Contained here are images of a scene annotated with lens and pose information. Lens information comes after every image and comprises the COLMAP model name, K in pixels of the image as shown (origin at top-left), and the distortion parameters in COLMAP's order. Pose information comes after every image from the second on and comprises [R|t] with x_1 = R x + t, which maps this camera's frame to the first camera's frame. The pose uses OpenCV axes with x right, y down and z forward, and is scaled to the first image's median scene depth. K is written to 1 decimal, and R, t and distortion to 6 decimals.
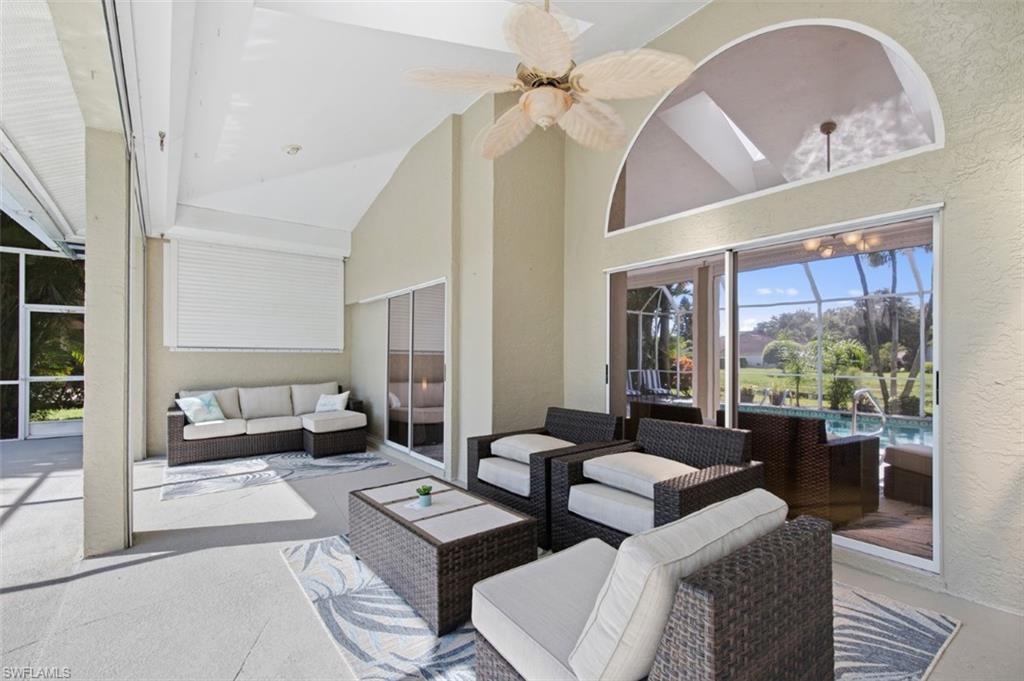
lens RADIAL K [[465.9, 0, 516.8], [0, 465.9, 353.1], [0, 0, 1]] dist [0.000445, -0.000374]
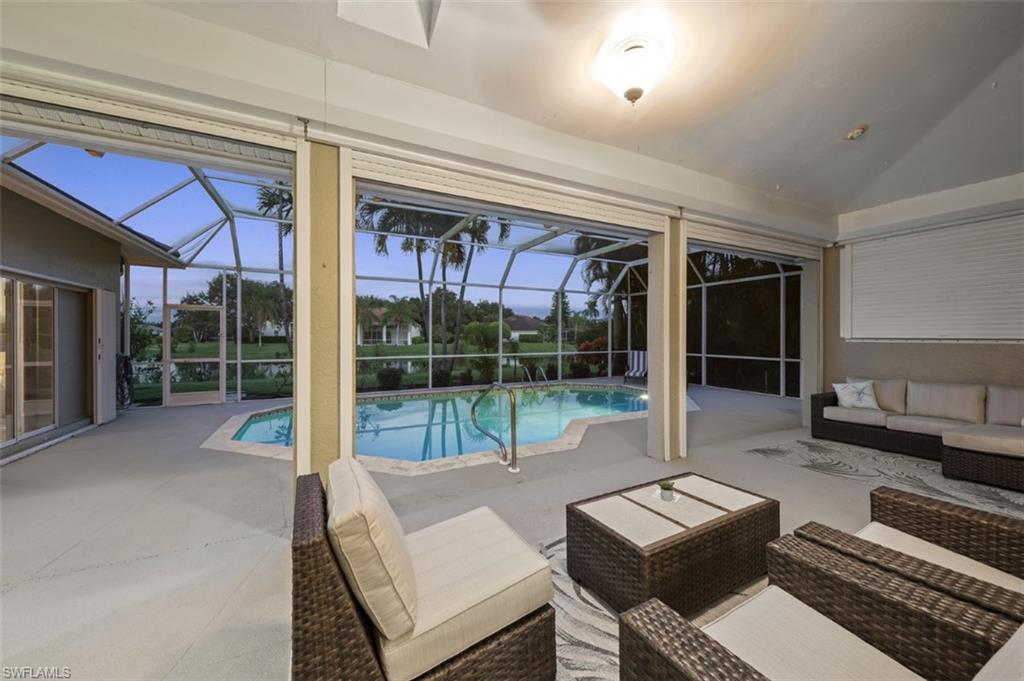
lens RADIAL K [[390.0, 0, 531.4], [0, 390.0, 338.4], [0, 0, 1]] dist [-0.000007, 0.000004]
pose [[-0.138955, 0.005364, -0.990284, 0.349236], [0.001898, 0.999985, 0.005150, -0.020080], [0.990297, -0.001163, -0.138964, 0.402098]]
